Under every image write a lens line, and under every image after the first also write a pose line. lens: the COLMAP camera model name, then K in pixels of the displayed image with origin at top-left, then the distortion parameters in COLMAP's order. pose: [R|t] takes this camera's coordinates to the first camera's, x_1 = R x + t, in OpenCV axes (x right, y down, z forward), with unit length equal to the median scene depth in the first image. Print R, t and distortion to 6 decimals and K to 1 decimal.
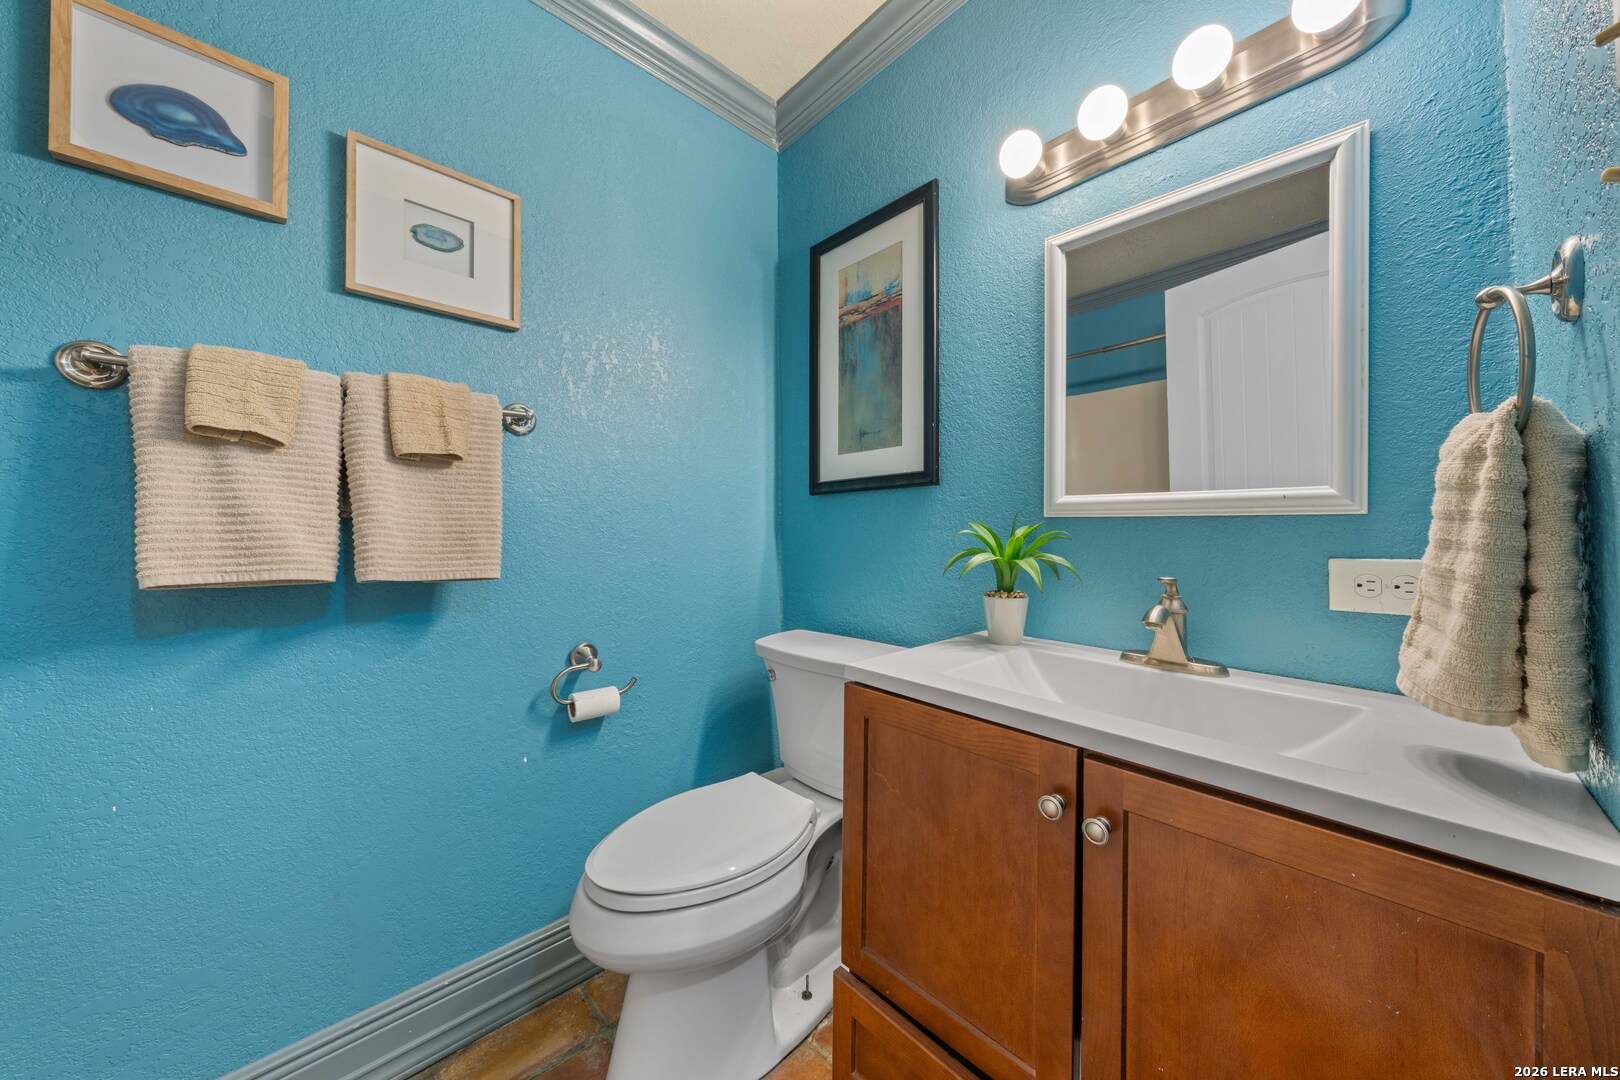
lens RADIAL K [[558.9, 0, 806.1], [0, 558.9, 533.7], [0, 0, 1]] dist [0.000654, -0.000758]
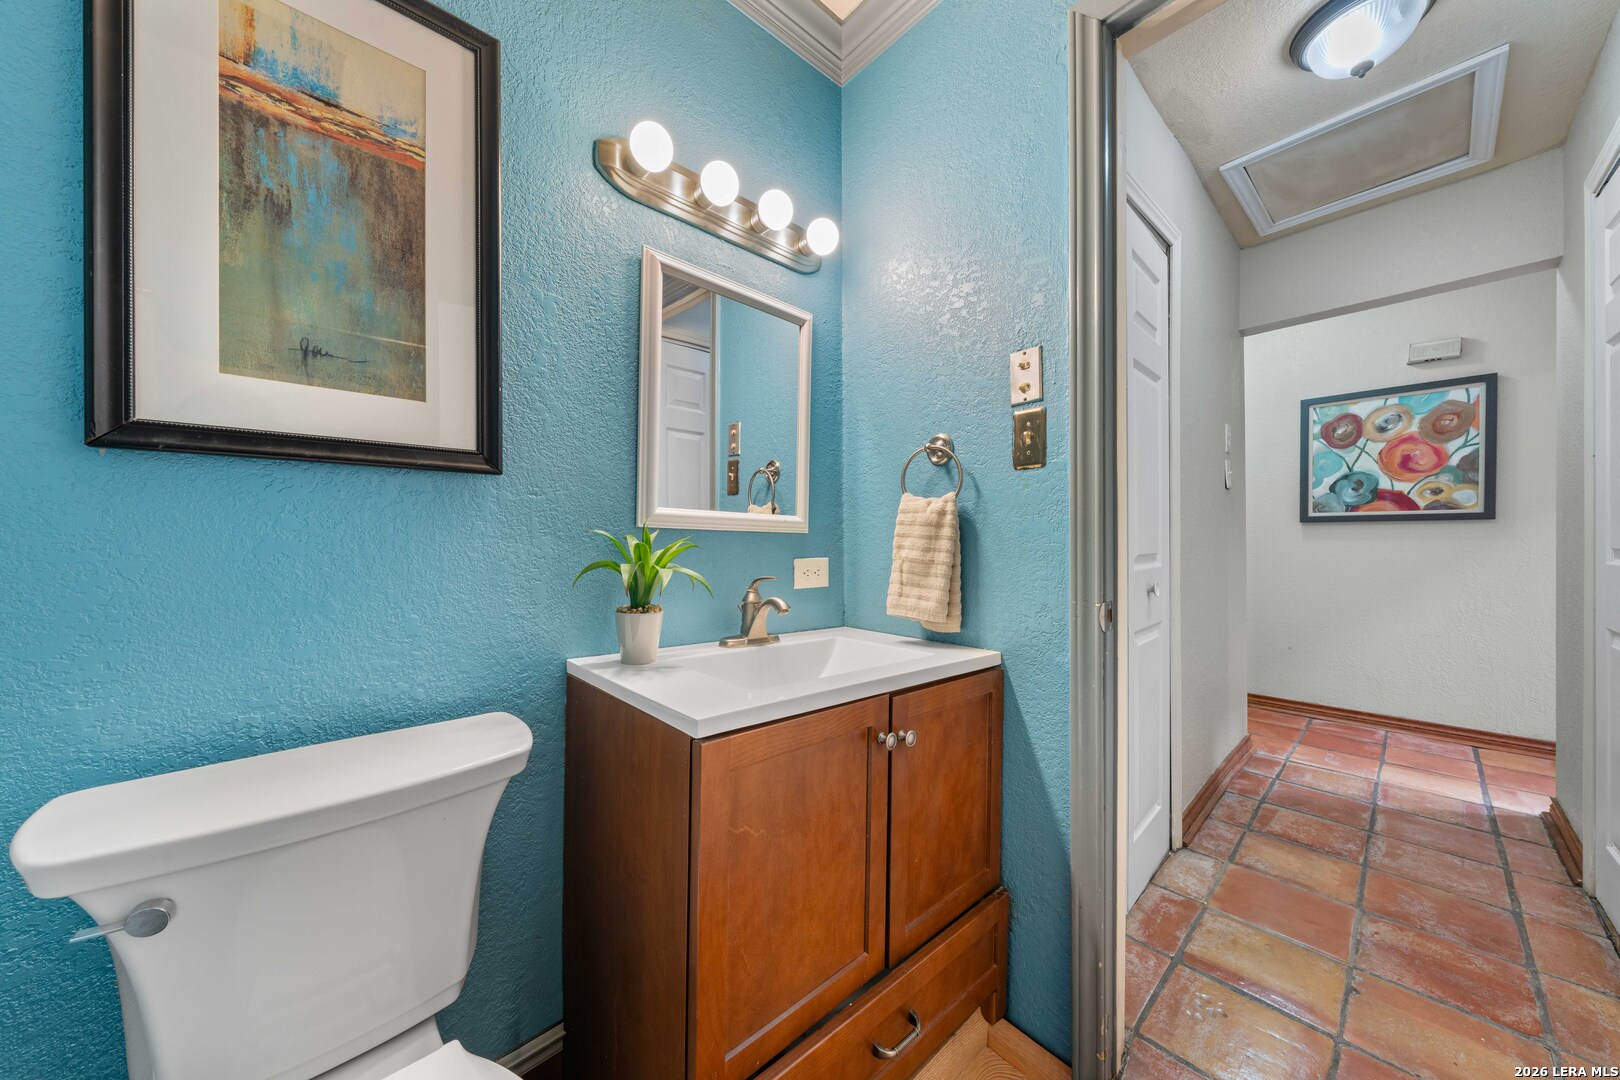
lens RADIAL K [[558.9, 0, 805.9], [0, 558.9, 546.1], [0, 0, 1]] dist [0.000654, -0.000758]
pose [[-0.000639, -0.005886, 0.999982, -0.456245], [-0.004553, 0.999972, 0.005883, -0.002290], [-0.999989, -0.004549, -0.000666, 0.579396]]
